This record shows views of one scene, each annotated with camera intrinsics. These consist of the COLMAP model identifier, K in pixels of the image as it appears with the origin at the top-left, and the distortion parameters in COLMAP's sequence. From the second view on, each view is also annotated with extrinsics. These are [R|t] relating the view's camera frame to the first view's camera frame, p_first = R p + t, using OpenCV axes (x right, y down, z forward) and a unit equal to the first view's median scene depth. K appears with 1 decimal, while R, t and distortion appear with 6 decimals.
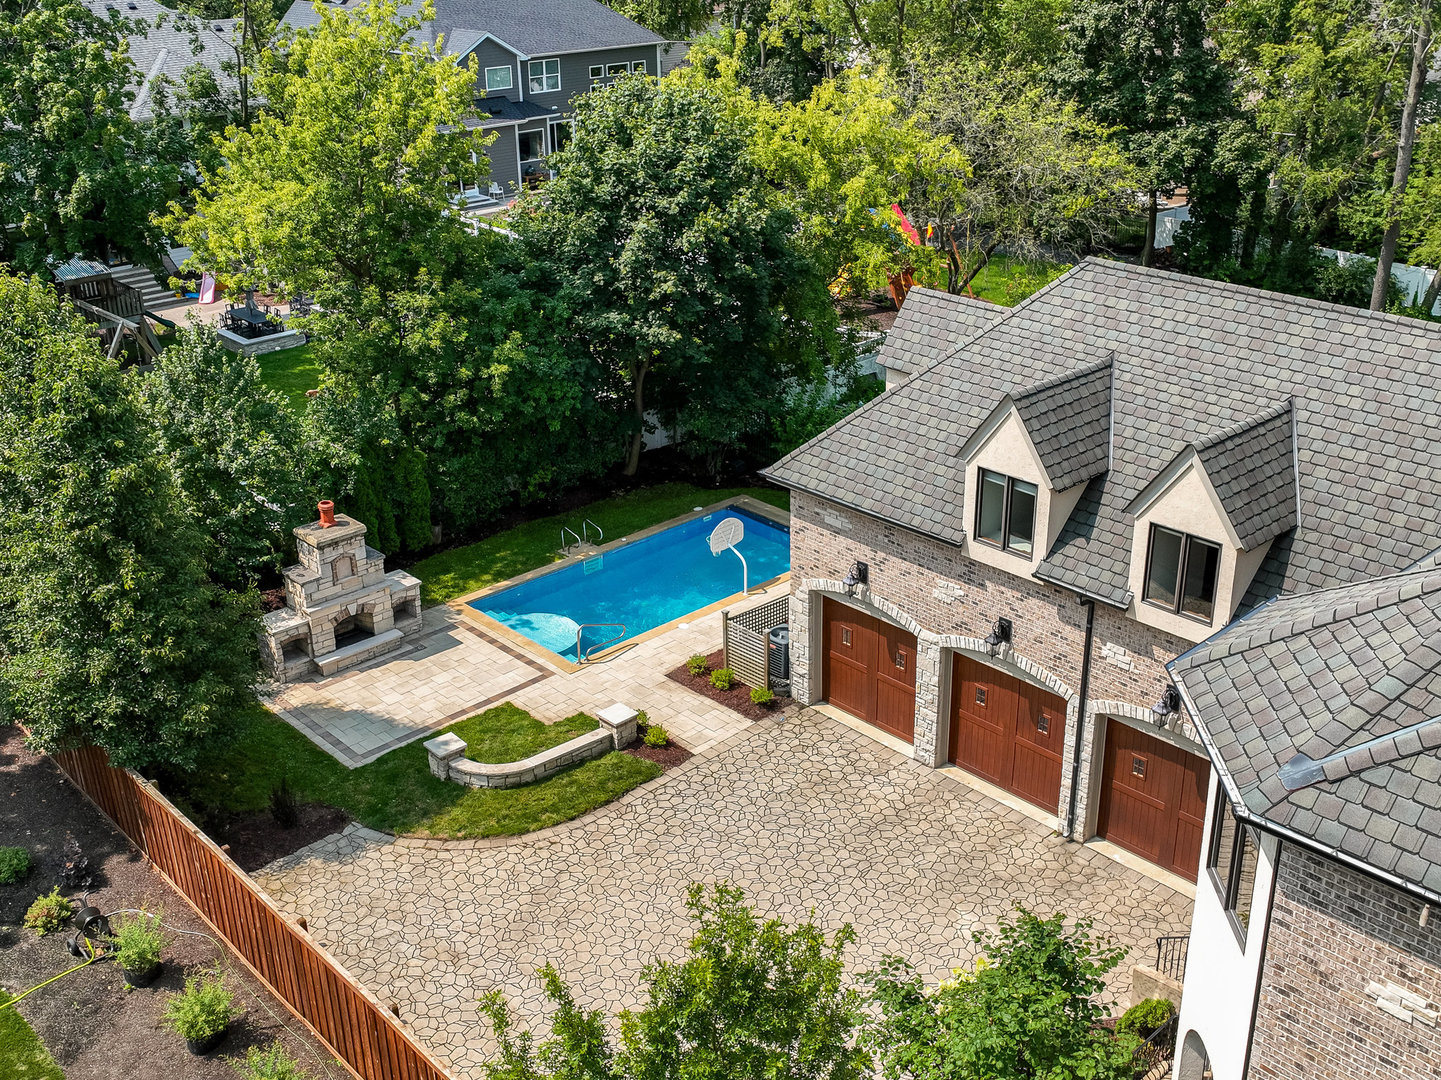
lens RADIAL K [[1519.7, 0, 720.5], [0, 1519.7, 540.0], [0, 0, 1]] dist [0.012362, 0.006909]
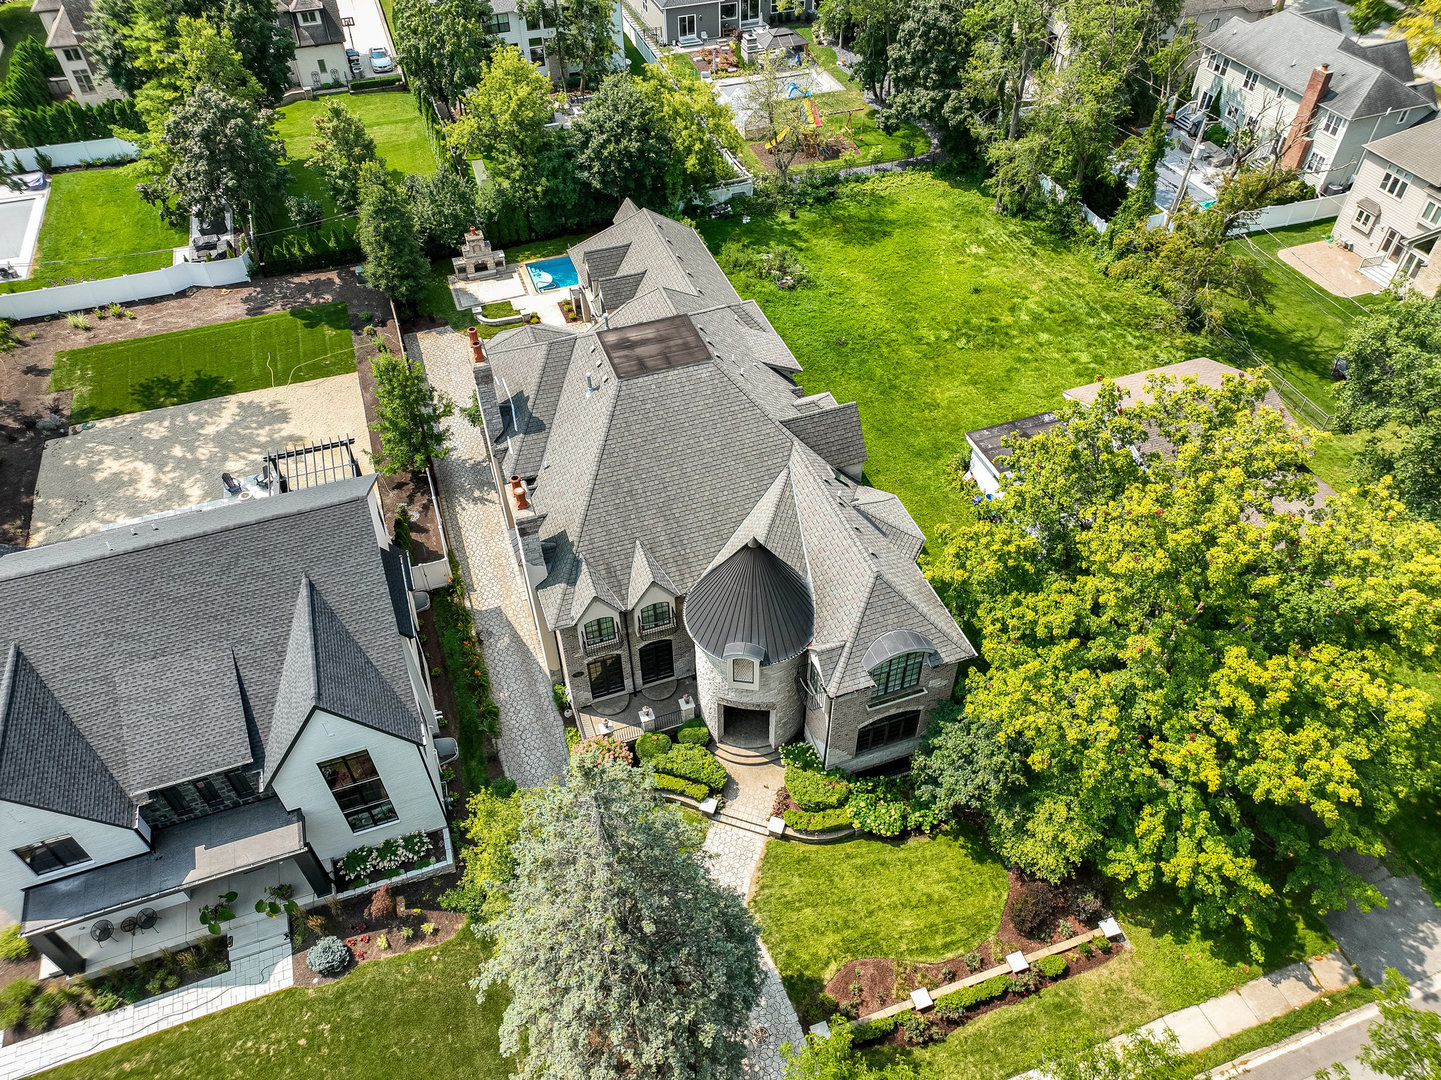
lens RADIAL K [[1016.8, 0, 720.5], [0, 1016.8, 540.0], [0, 0, 1]] dist [0.004470, 0.000738]
pose [[0.914725, 0.288662, -0.282757, 1.123551], [-0.162777, 0.903710, 0.395994, -0.398925], [0.369839, -0.316200, 0.873634, -1.007861]]
